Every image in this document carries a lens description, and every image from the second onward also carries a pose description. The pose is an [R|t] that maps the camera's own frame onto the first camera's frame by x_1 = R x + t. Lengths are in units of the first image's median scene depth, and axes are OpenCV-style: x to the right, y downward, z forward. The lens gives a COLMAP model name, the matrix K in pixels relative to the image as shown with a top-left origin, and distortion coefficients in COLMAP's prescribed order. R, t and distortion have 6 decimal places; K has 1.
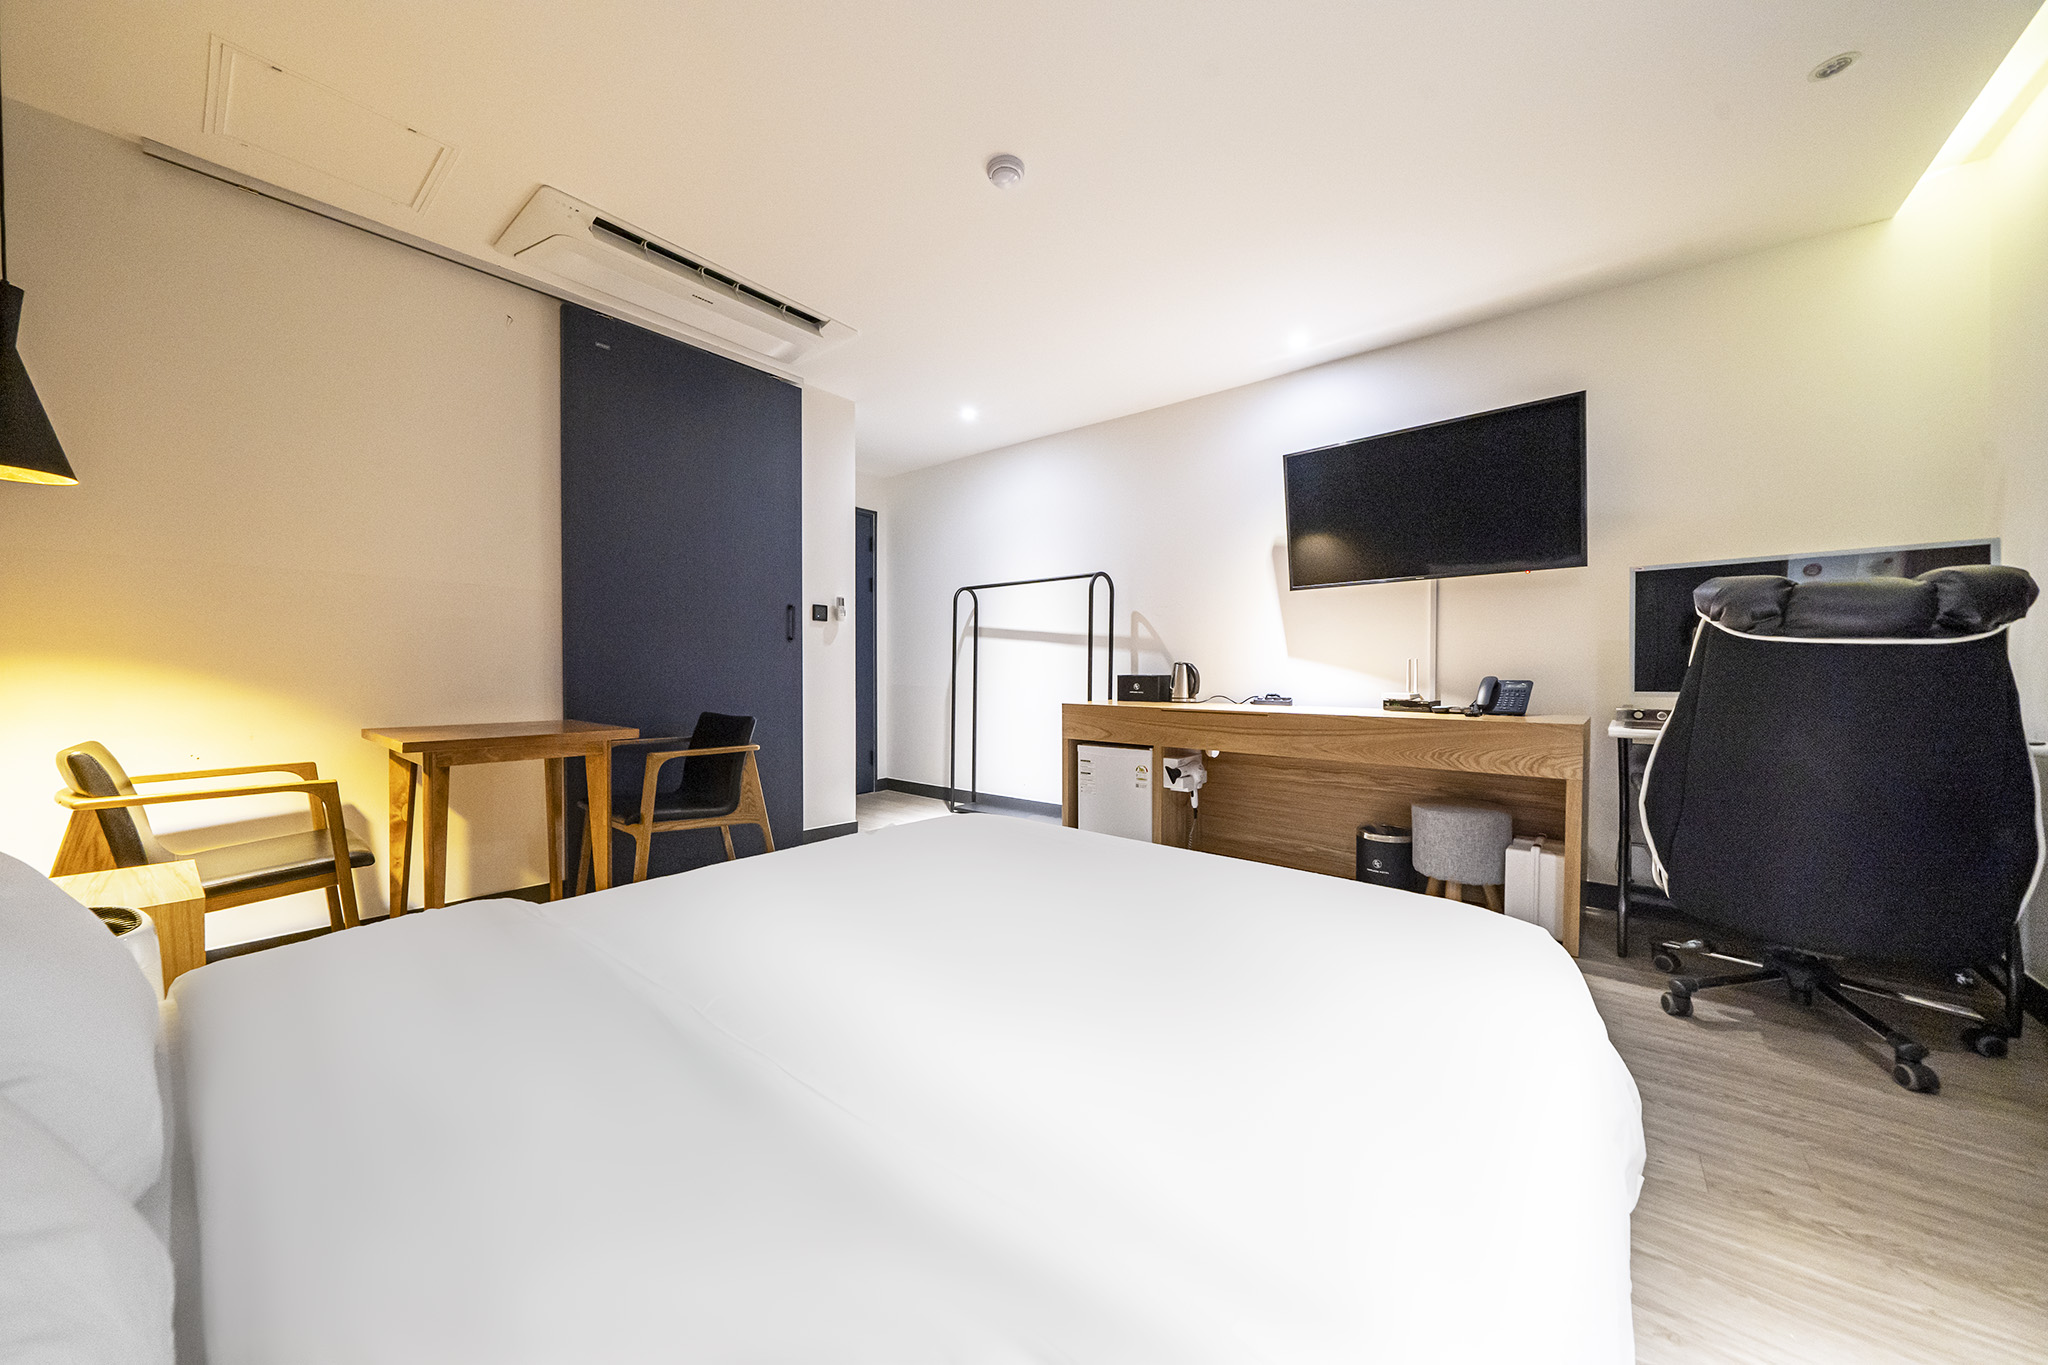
lens RADIAL K [[706.3, 0, 1024.0], [0, 706.3, 682.5], [0, 0, 1]] dist [-0.006465, 0.000003]
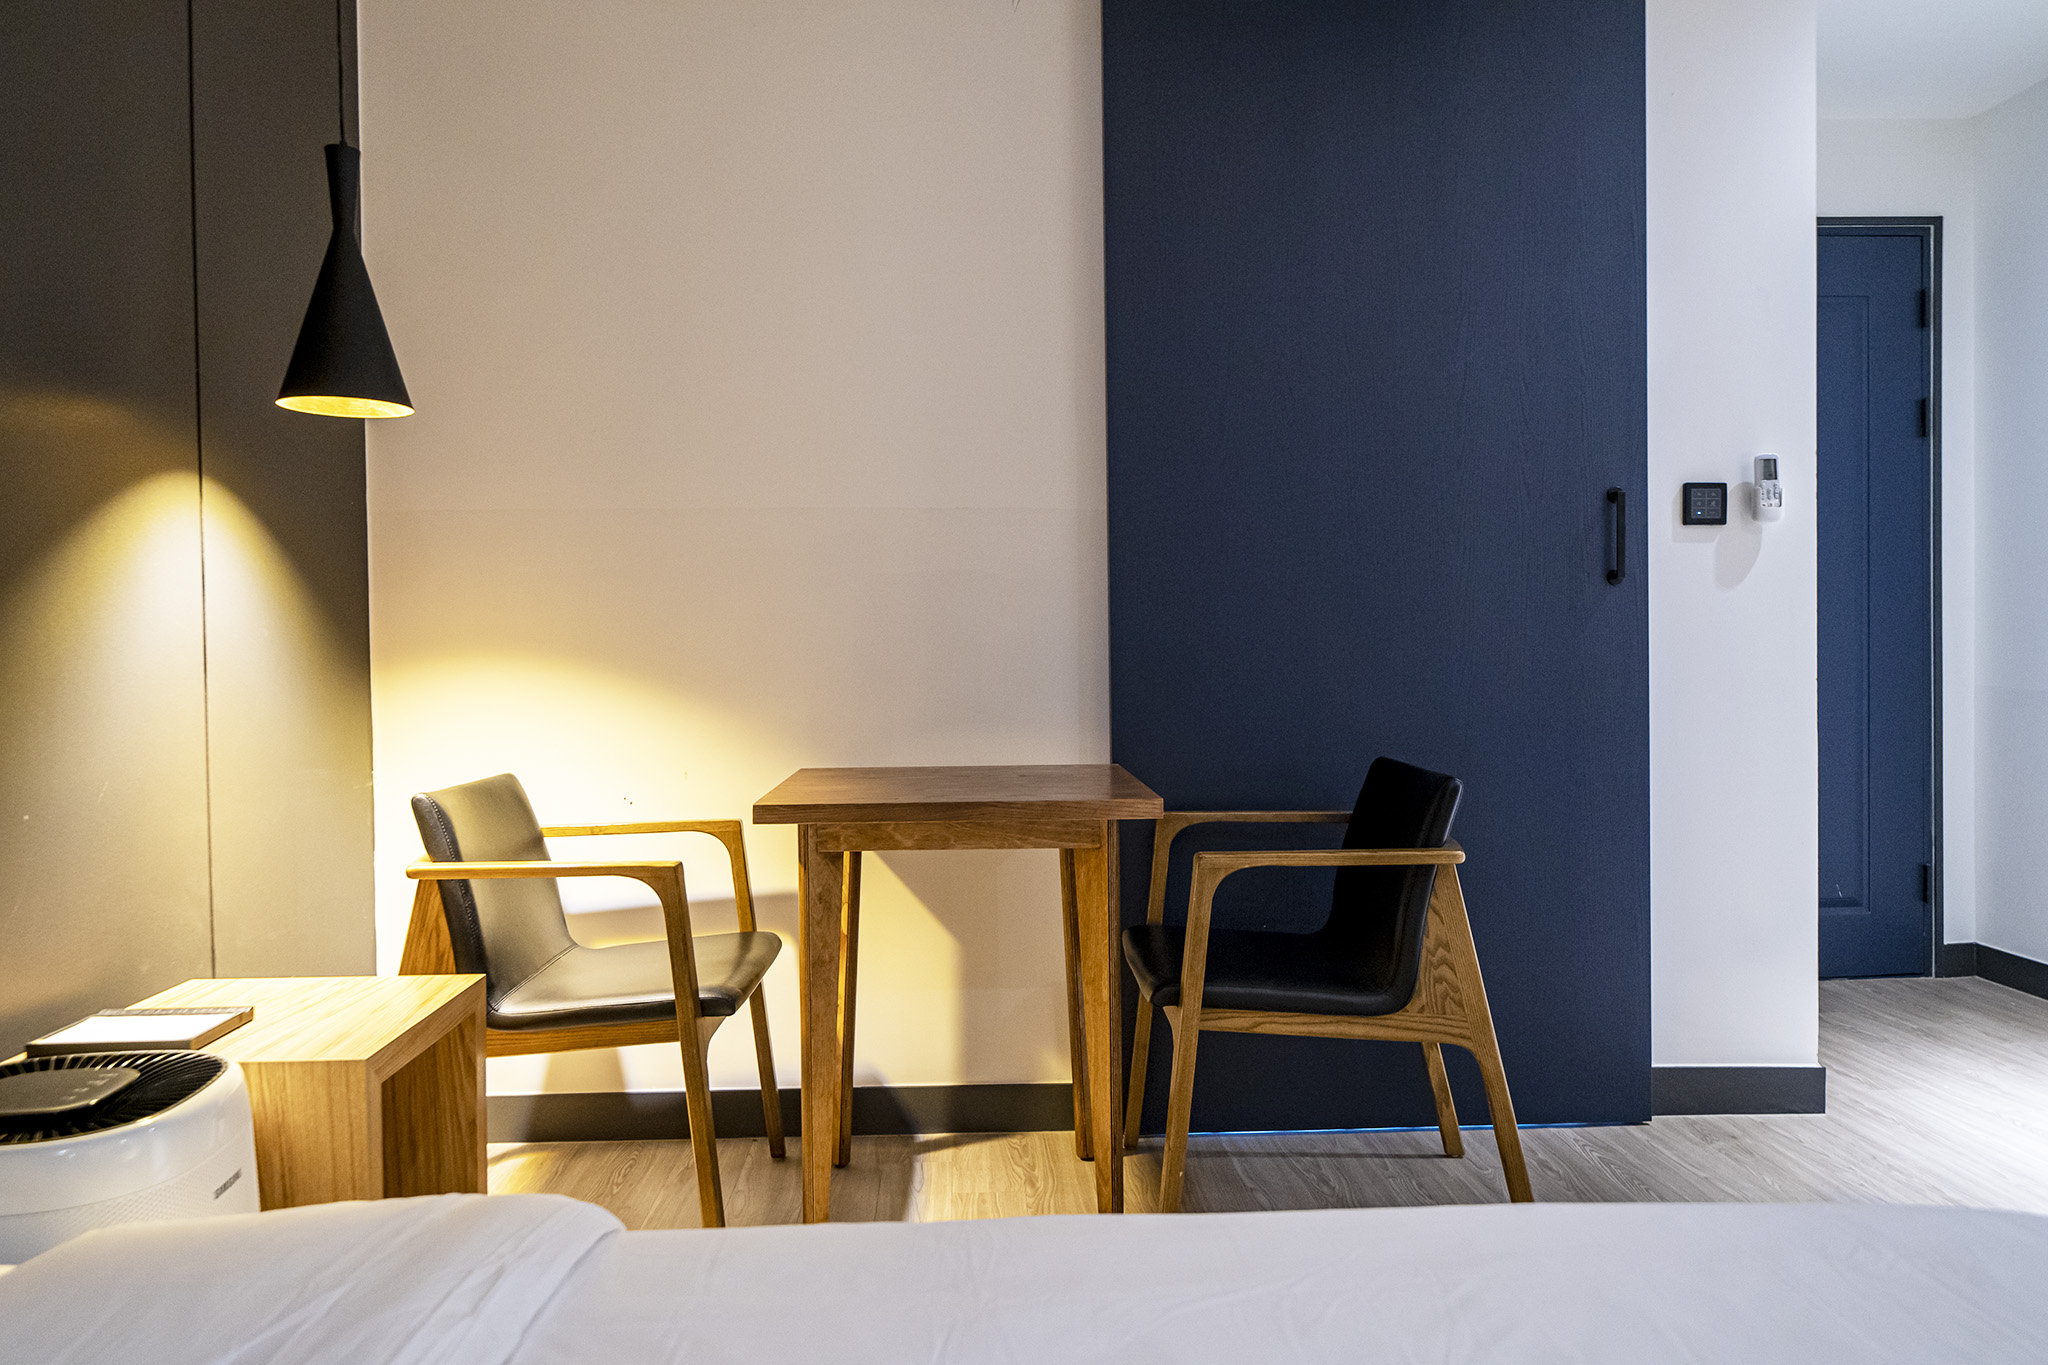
lens RADIAL K [[1392.9, 0, 1024.0], [0, 1392.9, 682.5], [0, 0, 1]] dist [0.000037, -0.000759]
pose [[0.650919, 0.007135, -0.759113, 0.055707], [0.002313, 0.999933, 0.011382, -0.015422], [0.759143, -0.009165, 0.650859, 0.303538]]
